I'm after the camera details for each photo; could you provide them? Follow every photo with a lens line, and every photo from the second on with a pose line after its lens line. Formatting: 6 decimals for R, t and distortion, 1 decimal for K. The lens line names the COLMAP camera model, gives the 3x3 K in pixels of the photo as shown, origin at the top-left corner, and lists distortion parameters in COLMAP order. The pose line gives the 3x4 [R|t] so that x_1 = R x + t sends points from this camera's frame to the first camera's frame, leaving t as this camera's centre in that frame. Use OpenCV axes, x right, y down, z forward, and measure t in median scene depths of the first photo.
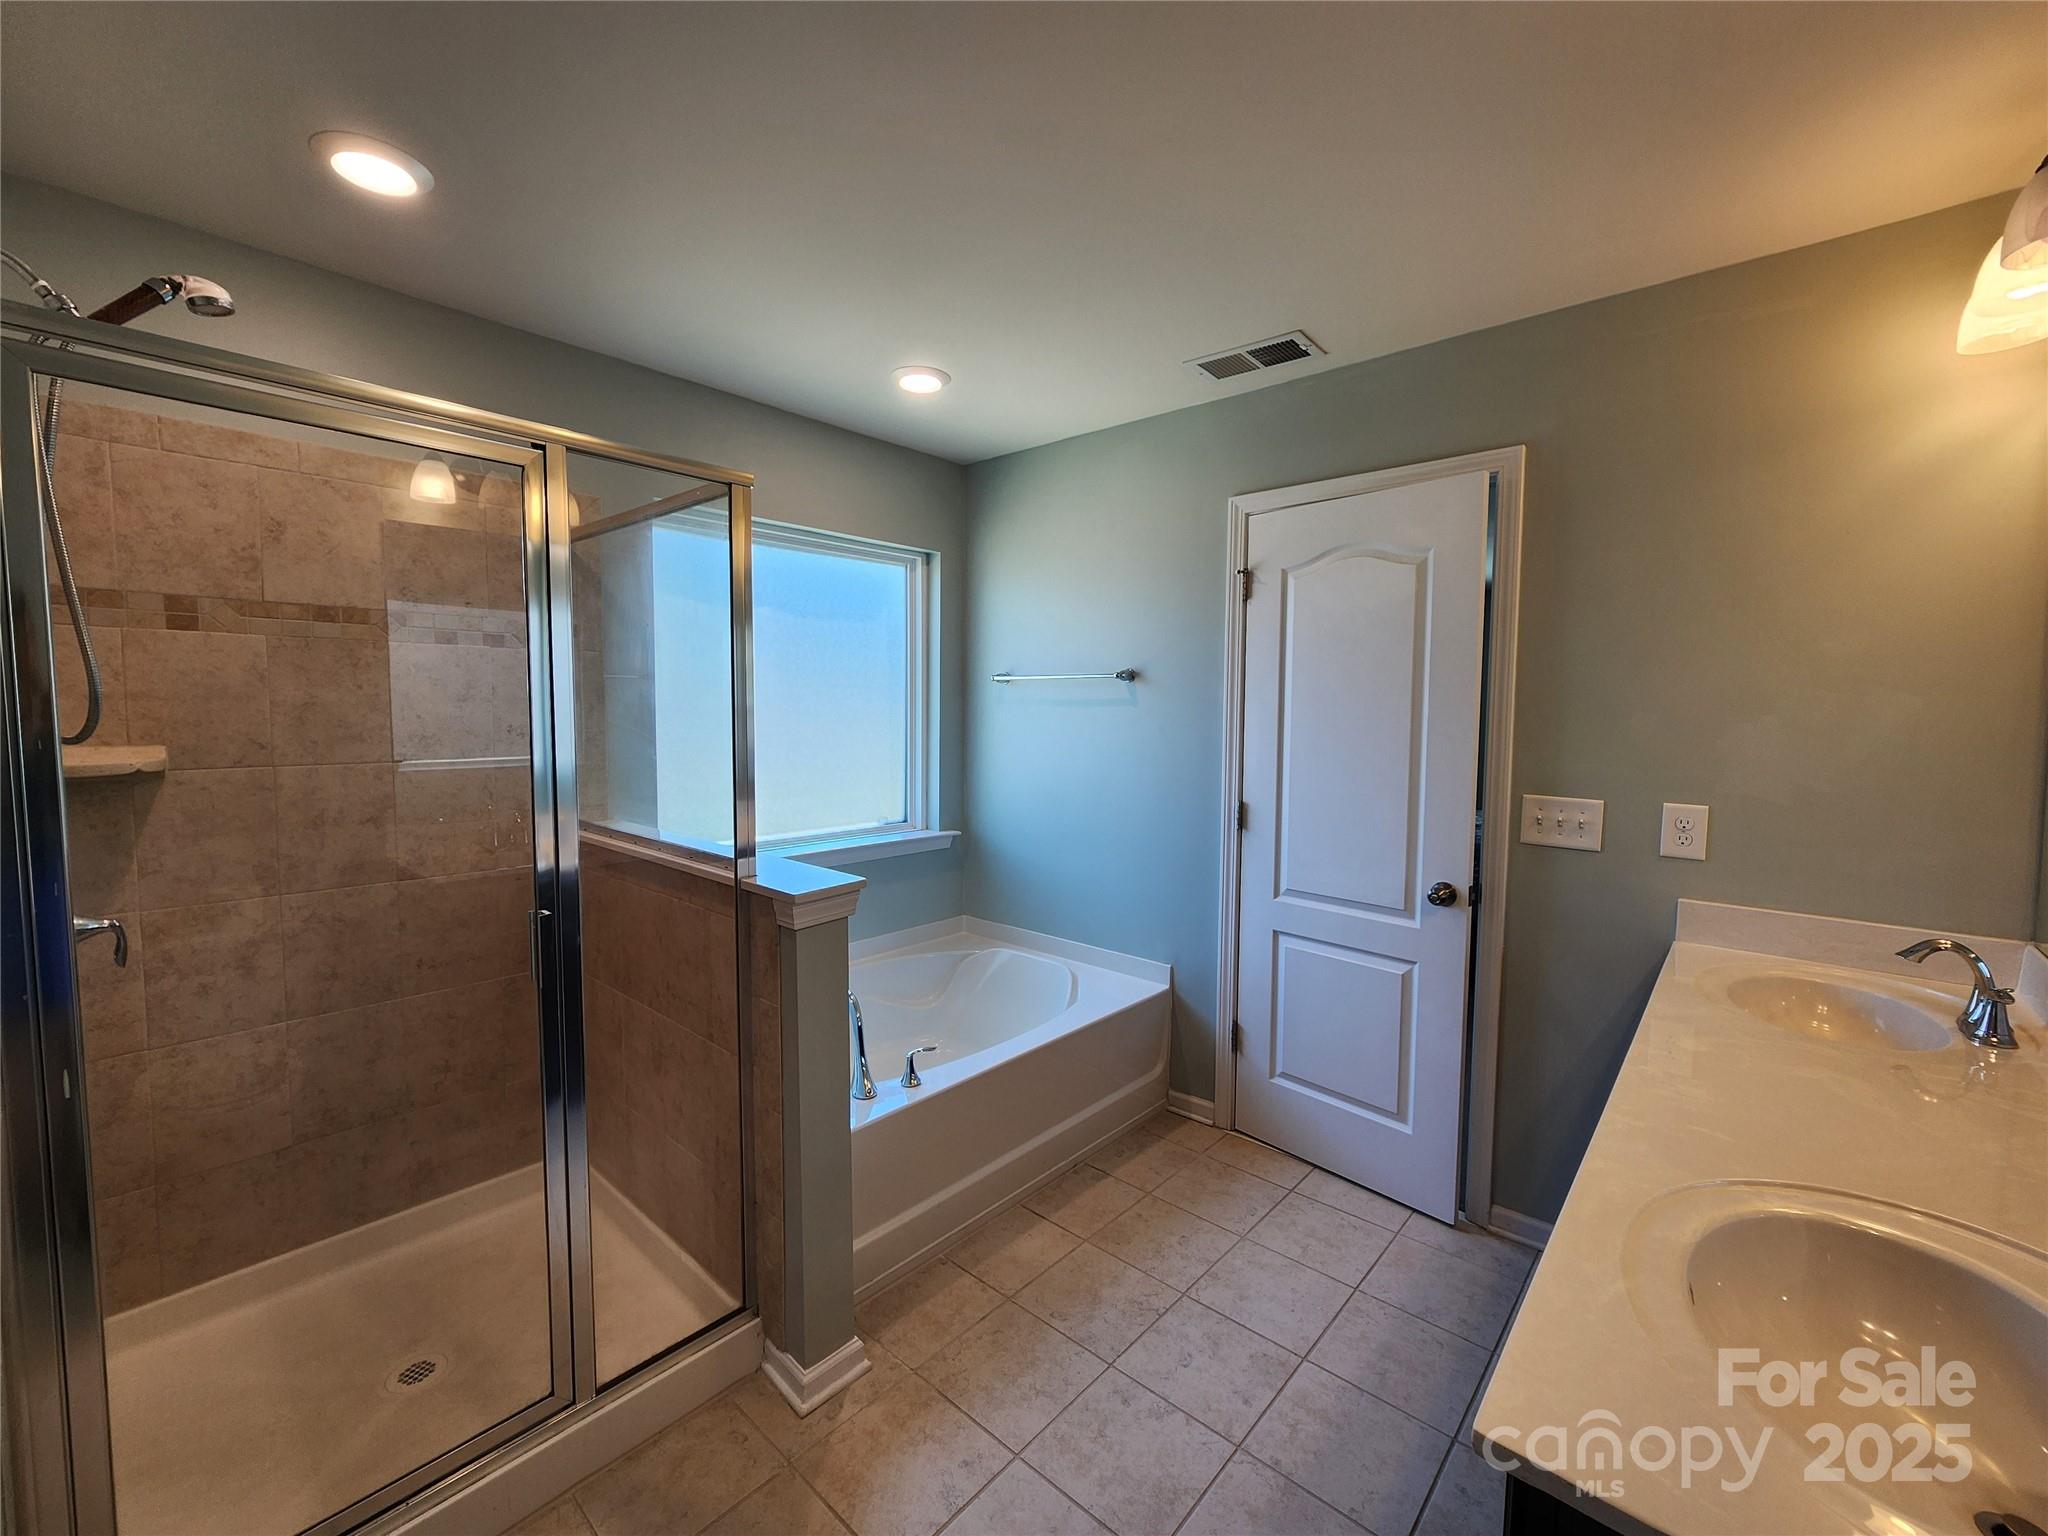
lens RADIAL K [[845.8, 0, 1019.6], [0, 845.8, 764.7], [0, 0, 1]] dist [-0.000618, 0.001348]
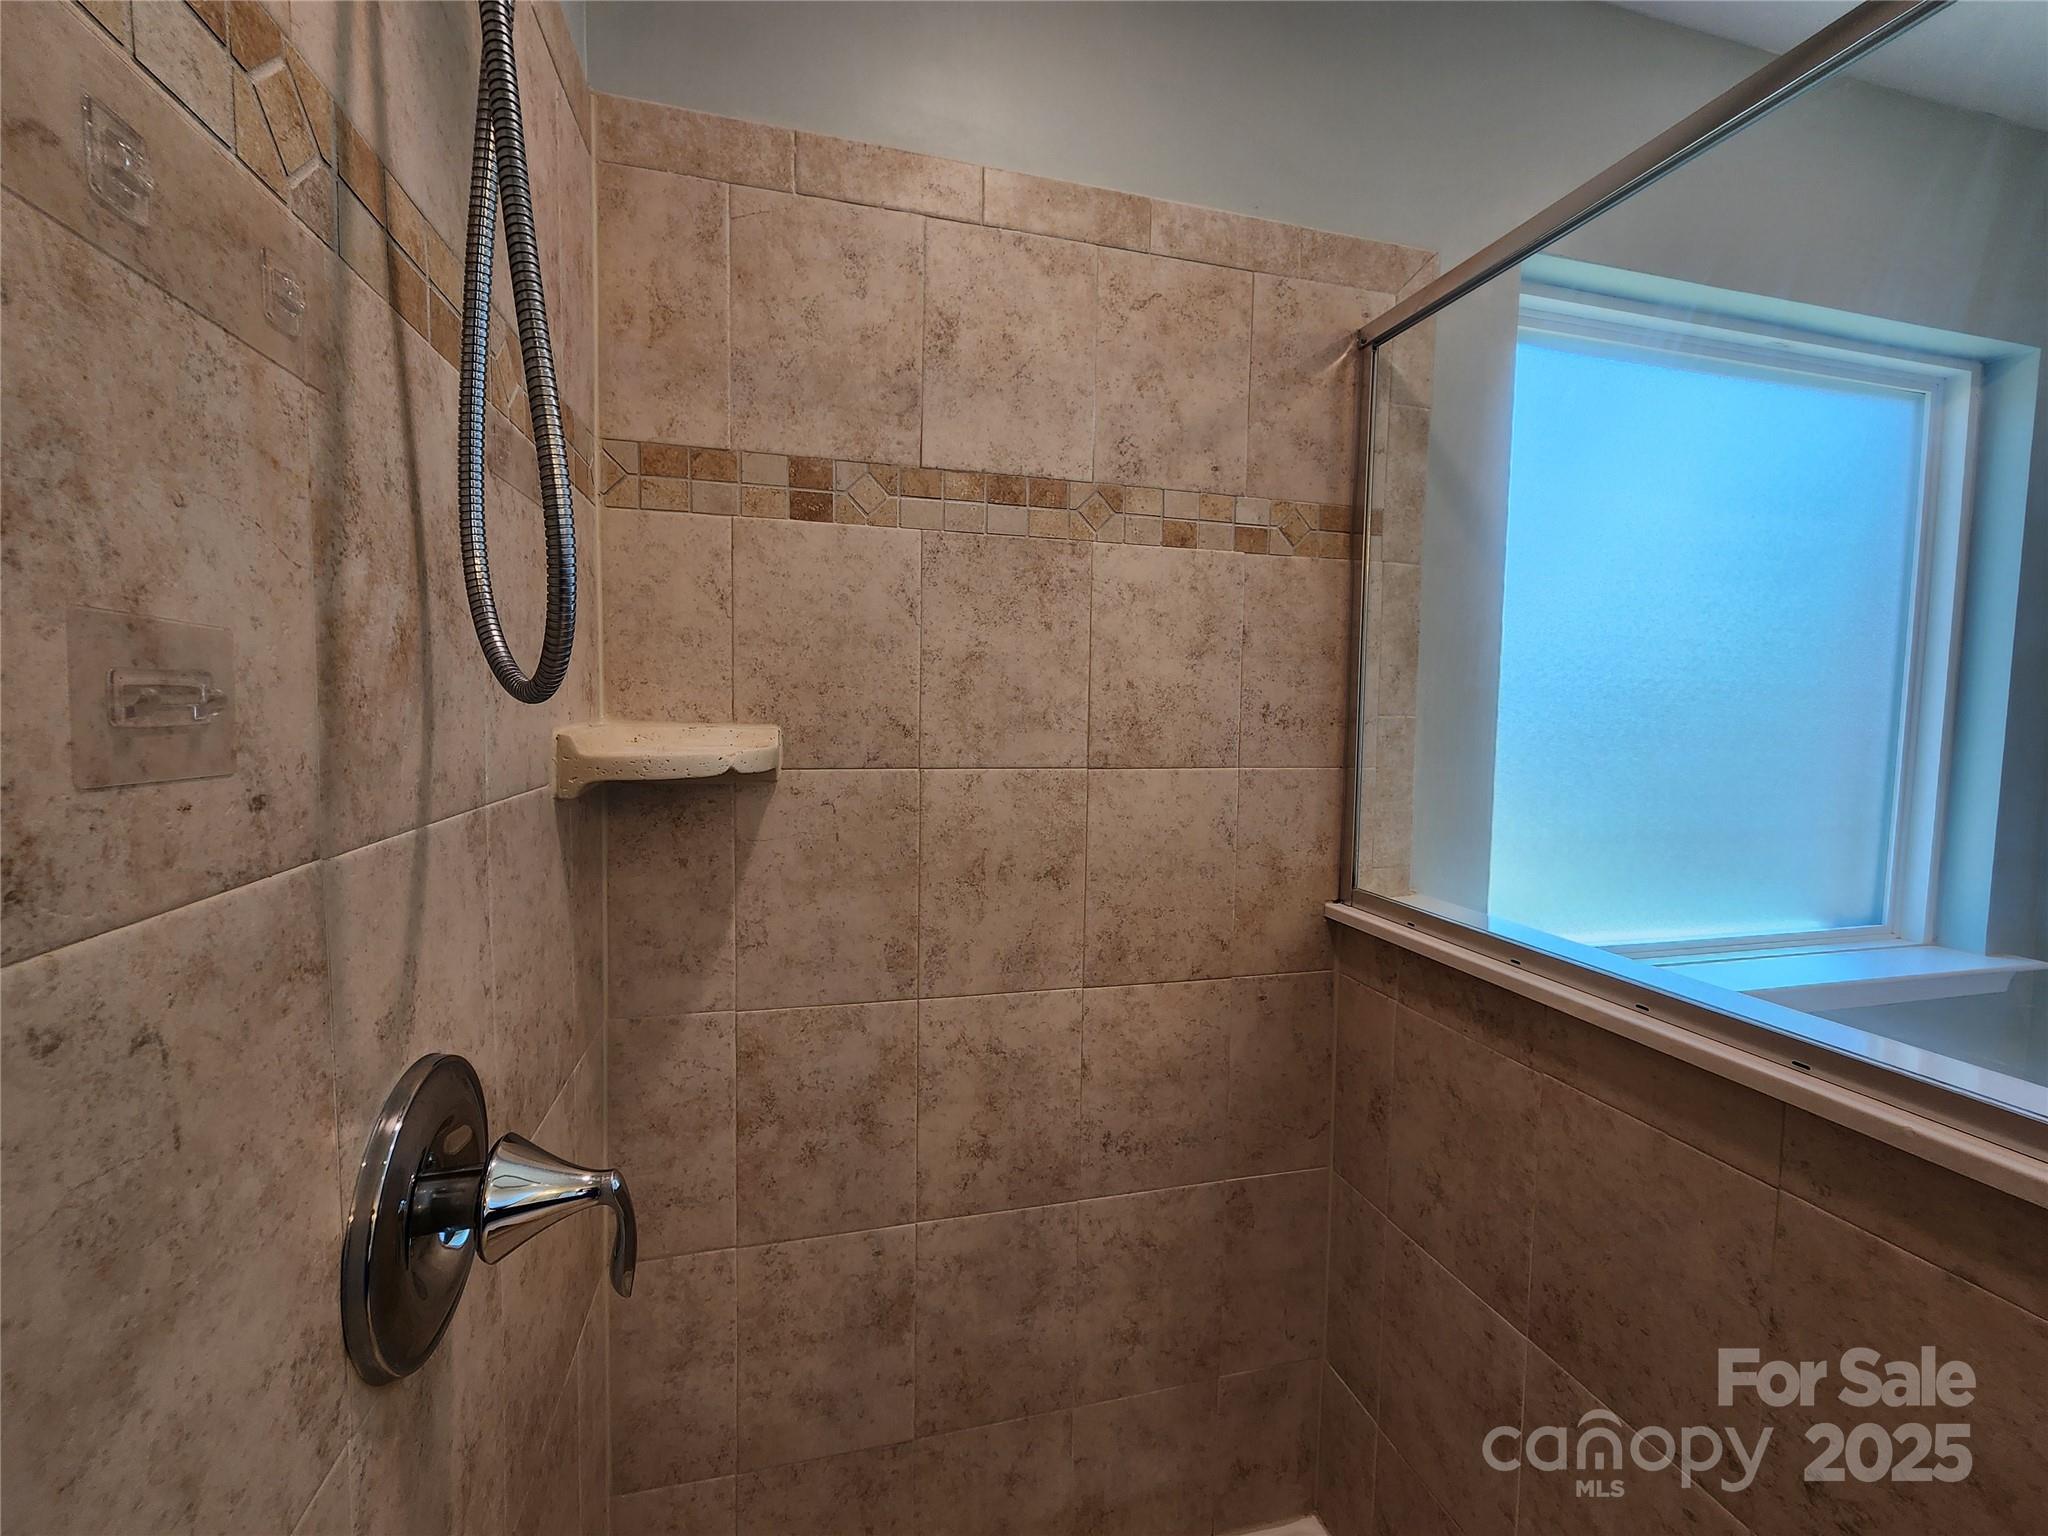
lens RADIAL K [[845.8, 0, 1019.6], [0, 845.8, 764.7], [0, 0, 1]] dist [-0.000618, 0.001348]
pose [[0.836833, 0.042312, -0.545820, -0.534673], [-0.046747, 0.998890, 0.005764, -0.006731], [0.545458, 0.020692, 0.837882, 0.581697]]
